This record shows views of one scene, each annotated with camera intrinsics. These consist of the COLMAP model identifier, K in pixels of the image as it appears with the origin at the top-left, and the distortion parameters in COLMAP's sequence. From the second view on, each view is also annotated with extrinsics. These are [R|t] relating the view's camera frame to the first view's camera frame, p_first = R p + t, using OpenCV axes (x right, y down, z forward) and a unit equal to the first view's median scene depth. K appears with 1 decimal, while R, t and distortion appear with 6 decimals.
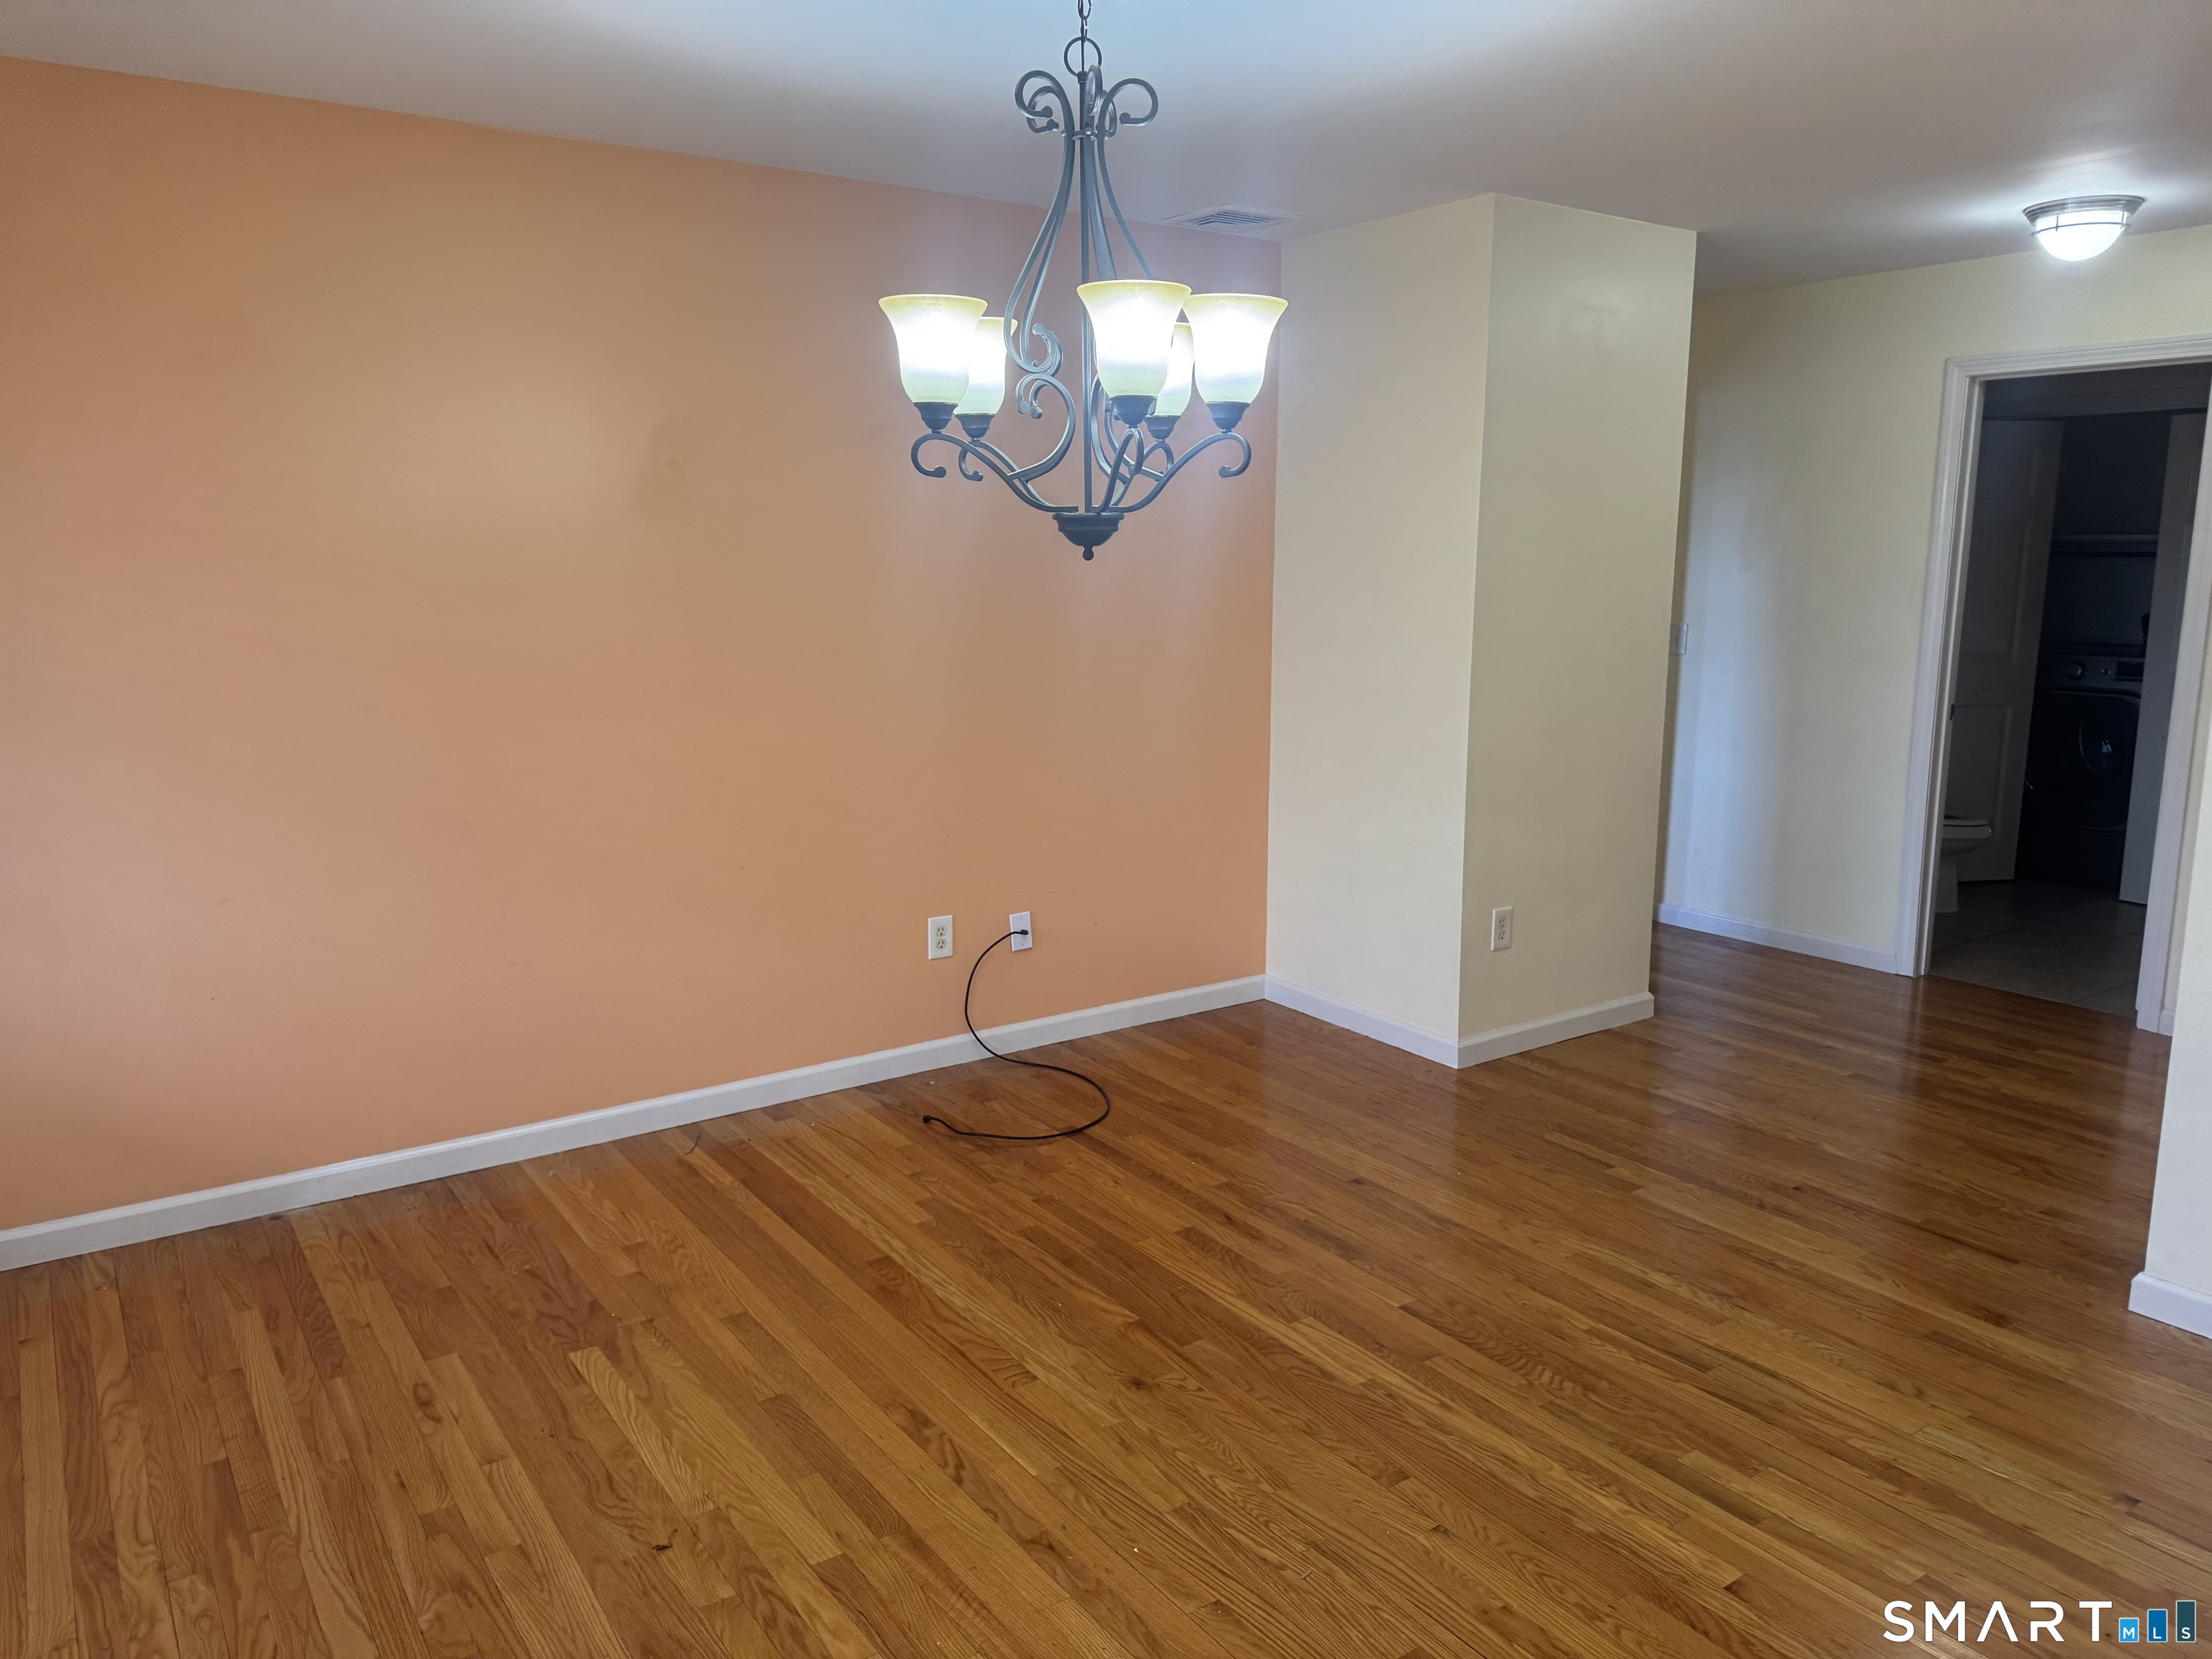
lens RADIAL K [[1562.5, 0, 1106.0], [0, 1562.5, 829.5], [0, 0, 1]] dist [0.122209, -0.186842]
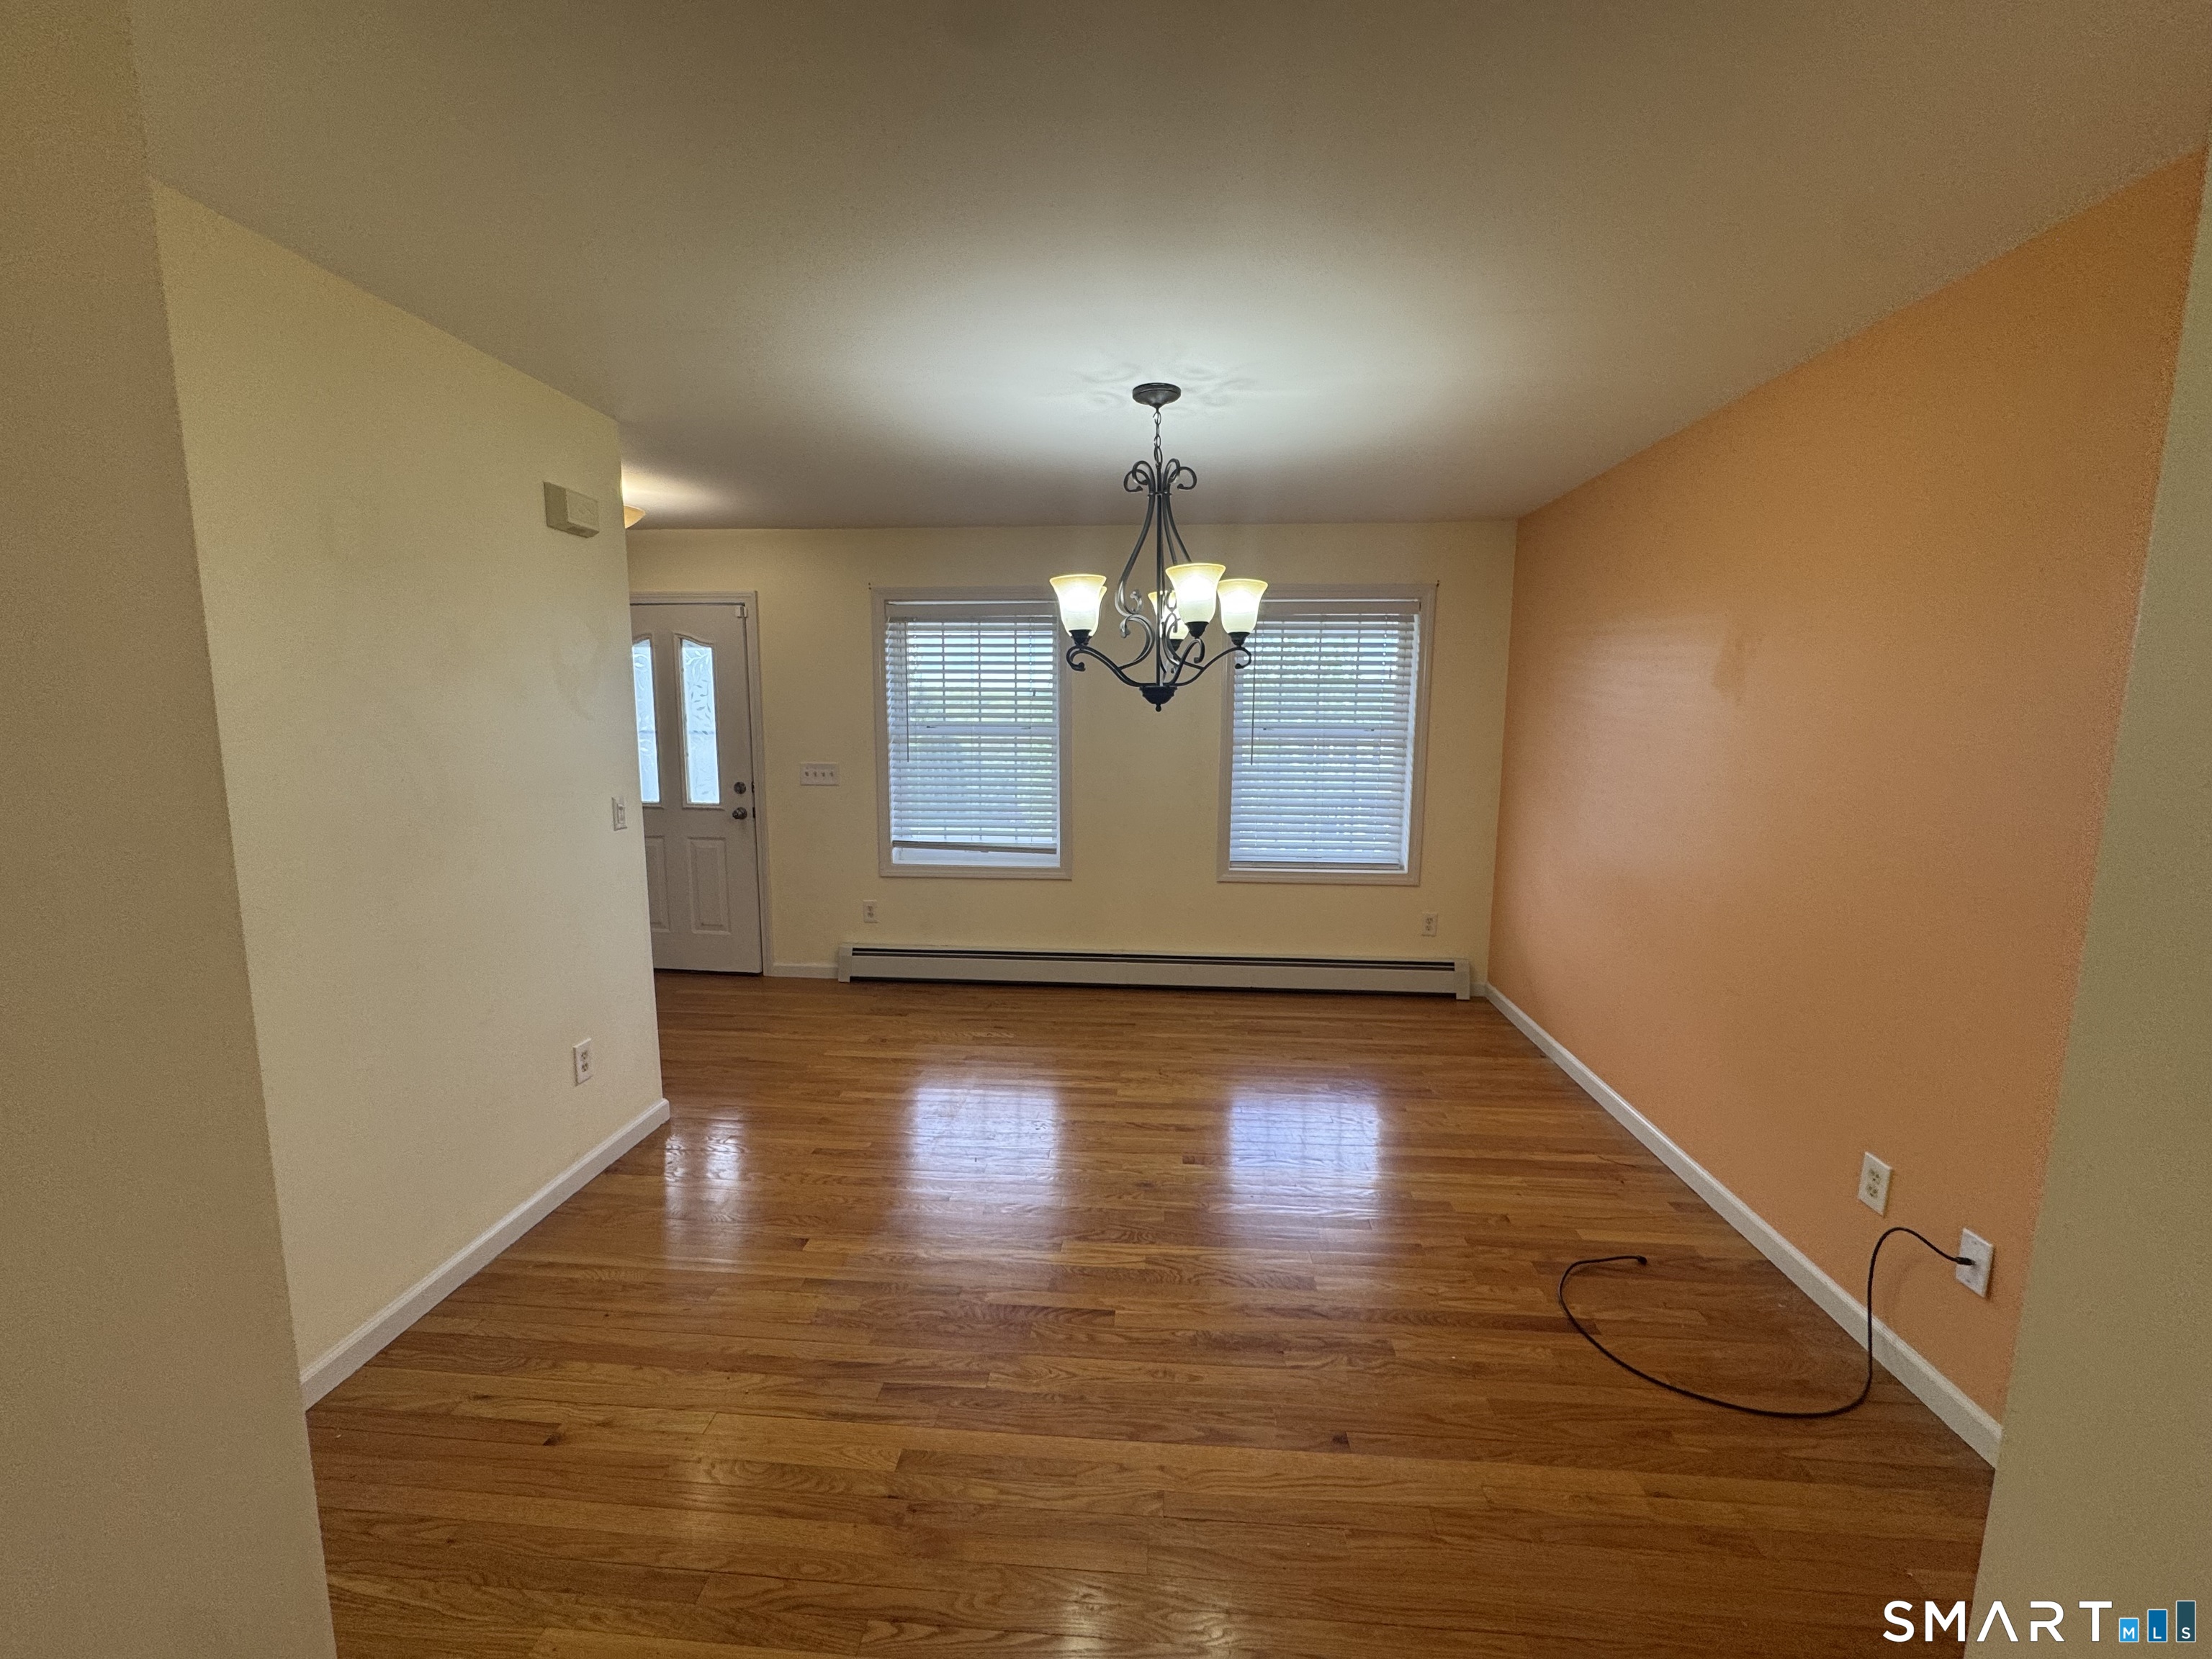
lens RADIAL K [[885.5, 0, 1107.3], [0, 885.5, 829.4], [0, 0, 1]] dist [-0.000679, -0.000126]
pose [[-0.632021, 0.100819, -0.768365, 0.729214], [-0.144424, 0.958807, 0.244605, -0.246419], [0.761374, 0.265566, -0.591425, 1.389402]]
